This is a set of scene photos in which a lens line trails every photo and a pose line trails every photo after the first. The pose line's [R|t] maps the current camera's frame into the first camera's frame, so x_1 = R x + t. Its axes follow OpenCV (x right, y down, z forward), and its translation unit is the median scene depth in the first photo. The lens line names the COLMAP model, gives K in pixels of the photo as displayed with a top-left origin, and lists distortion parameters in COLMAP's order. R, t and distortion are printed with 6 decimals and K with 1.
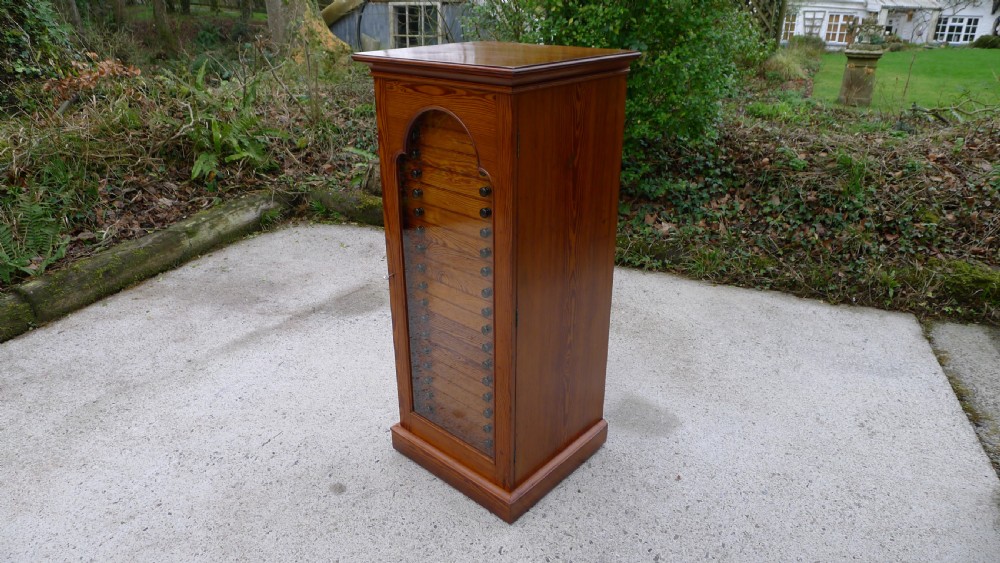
lens RADIAL K [[653.9, 0, 492.9], [0, 653.9, 277.0], [0, 0, 1]] dist [-0.057478, 0.017997]
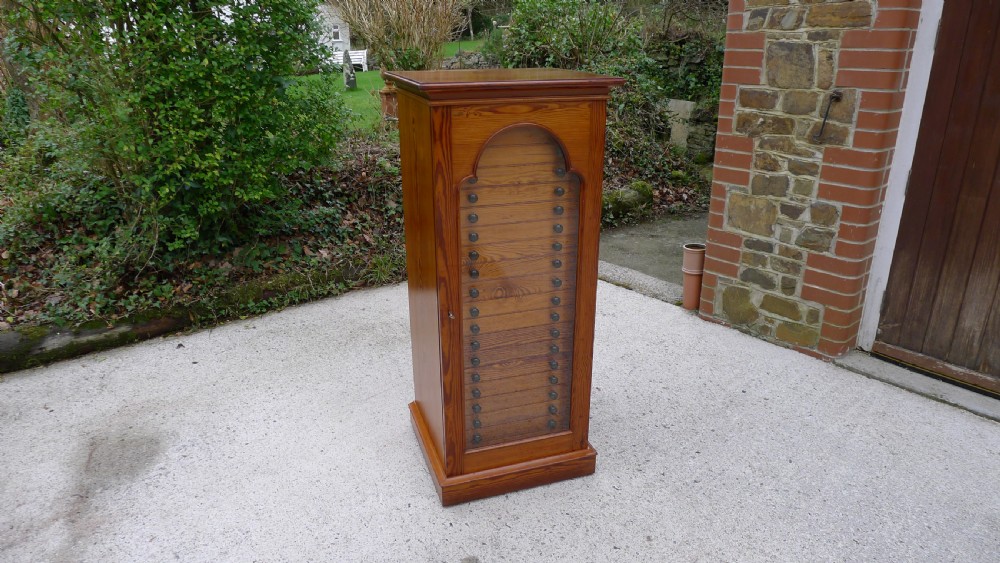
lens RADIAL K [[653.9, 0, 499.8], [0, 653.9, 285.0], [0, 0, 1]] dist [-0.057478, 0.017997]
pose [[0.493640, -0.312753, 0.811483, -0.476193], [0.354910, 0.924307, 0.140338, -0.080955], [-0.793951, 0.218727, 0.567274, 0.215383]]
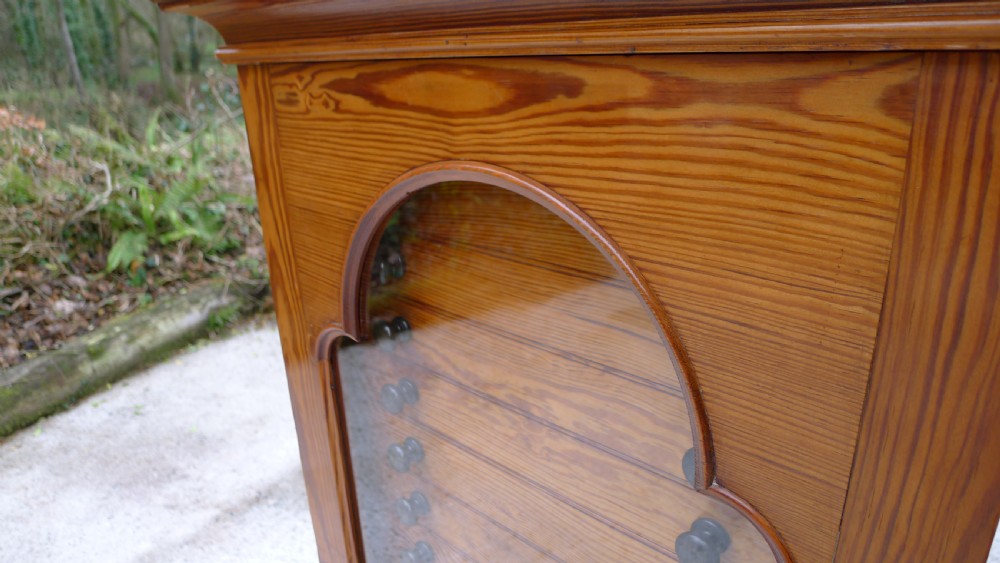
lens RADIAL K [[653.9, 0, 492.7], [0, 653.9, 276.9], [0, 0, 1]] dist [-0.057478, 0.017997]
pose [[0.999350, -0.028006, -0.022715, -0.034051], [0.026297, 0.997035, -0.072321, -0.094726], [0.024673, 0.071676, 0.997123, 0.355664]]
